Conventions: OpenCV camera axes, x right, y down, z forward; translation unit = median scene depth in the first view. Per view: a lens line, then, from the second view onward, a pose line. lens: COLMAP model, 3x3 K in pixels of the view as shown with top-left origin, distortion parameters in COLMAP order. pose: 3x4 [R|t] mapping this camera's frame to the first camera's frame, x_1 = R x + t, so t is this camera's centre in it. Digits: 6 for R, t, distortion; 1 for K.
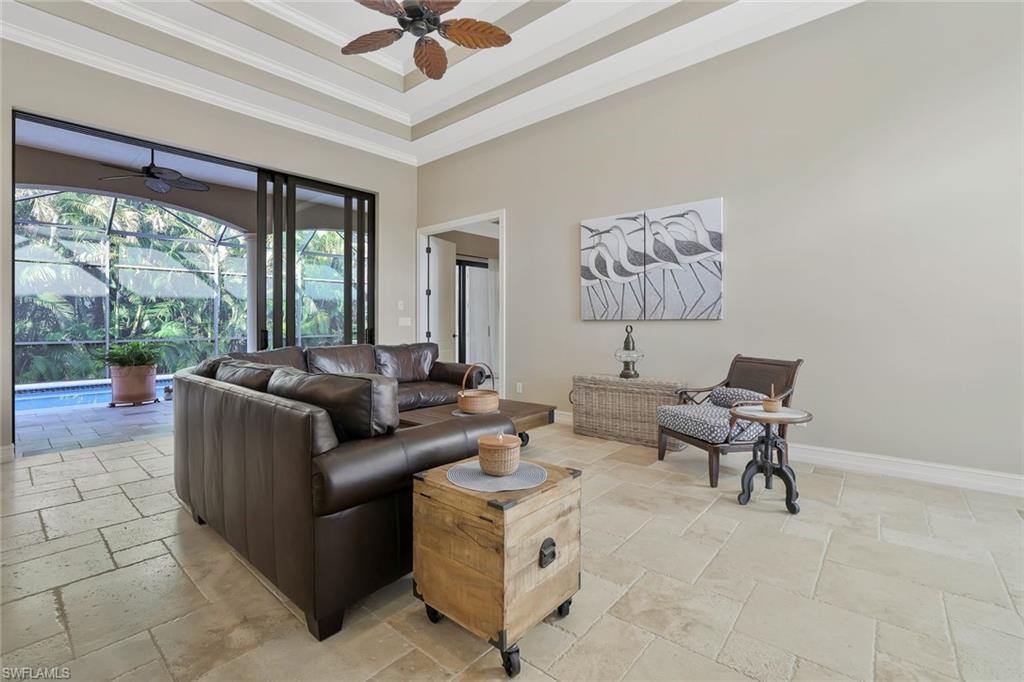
lens RADIAL K [[452.4, 0, 497.3], [0, 452.4, 330.0], [0, 0, 1]] dist [-0.045832, 0.019378]
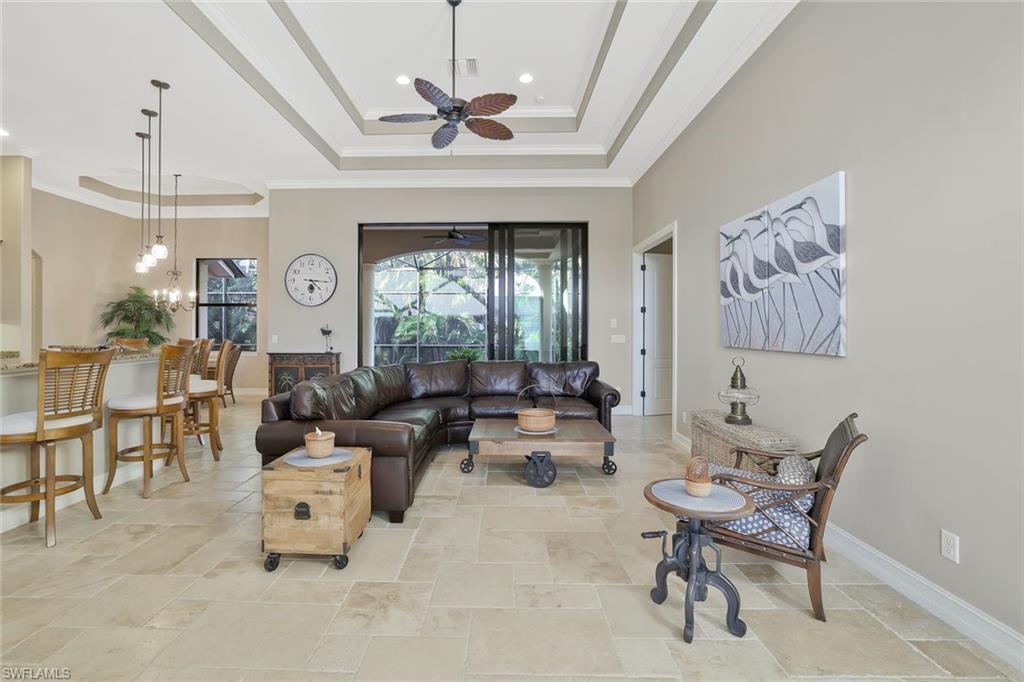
lens RADIAL K [[452.4, 0, 497.3], [0, 452.4, 330.0], [0, 0, 1]] dist [-0.045832, 0.019378]
pose [[0.654561, 0.008474, -0.755962, 0.594371], [-0.017761, 0.999834, -0.004172, -0.045817], [0.755801, 0.016157, 0.654603, 0.171185]]
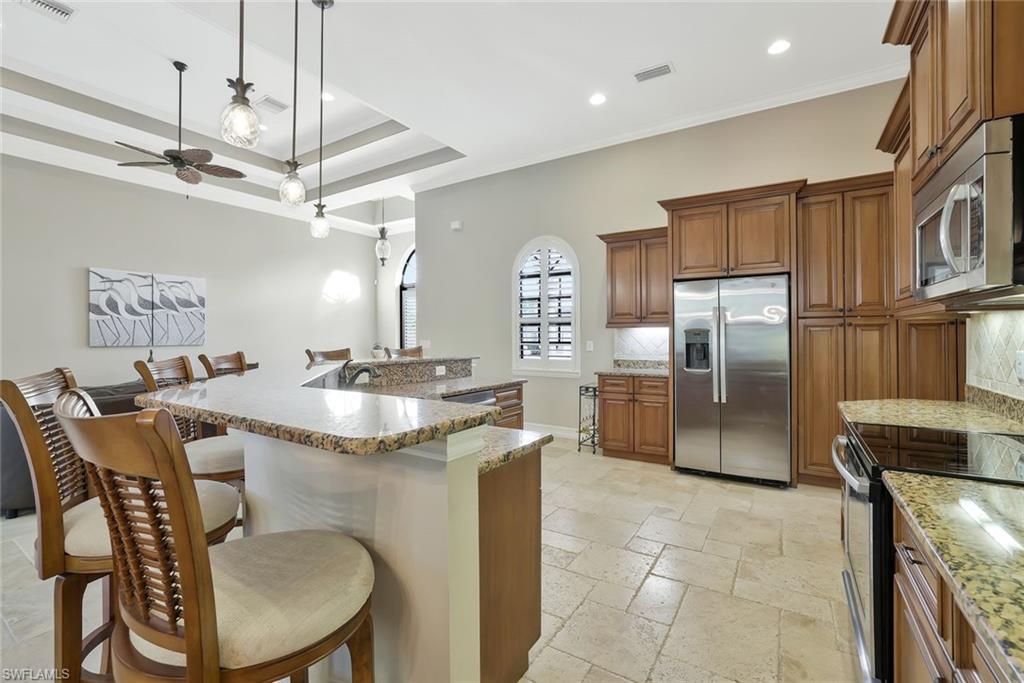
lens RADIAL K [[447.1, 0, 506.6], [0, 447.1, 338.6], [0, 0, 1]] dist [-0.044521, 0.017466]
pose [[-0.164003, 0.000085, 0.986460, -1.310477], [0.018260, 0.999829, 0.002949, -0.029597], [-0.986291, 0.018496, -0.163976, 0.071943]]
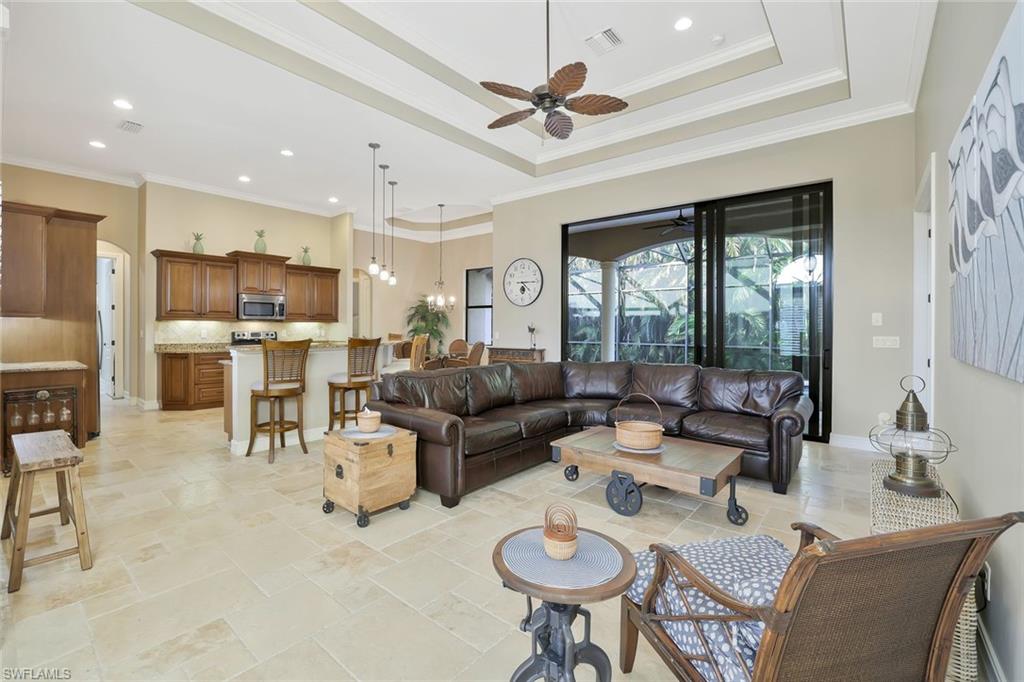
lens RADIAL K [[452.4, 0, 497.3], [0, 452.4, 330.0], [0, 0, 1]] dist [-0.045832, 0.019378]
pose [[0.019179, 0.012901, -0.999733, 0.711684], [-0.020493, 0.999712, 0.012508, -0.052012], [0.999606, 0.020248, 0.019438, 0.568377]]
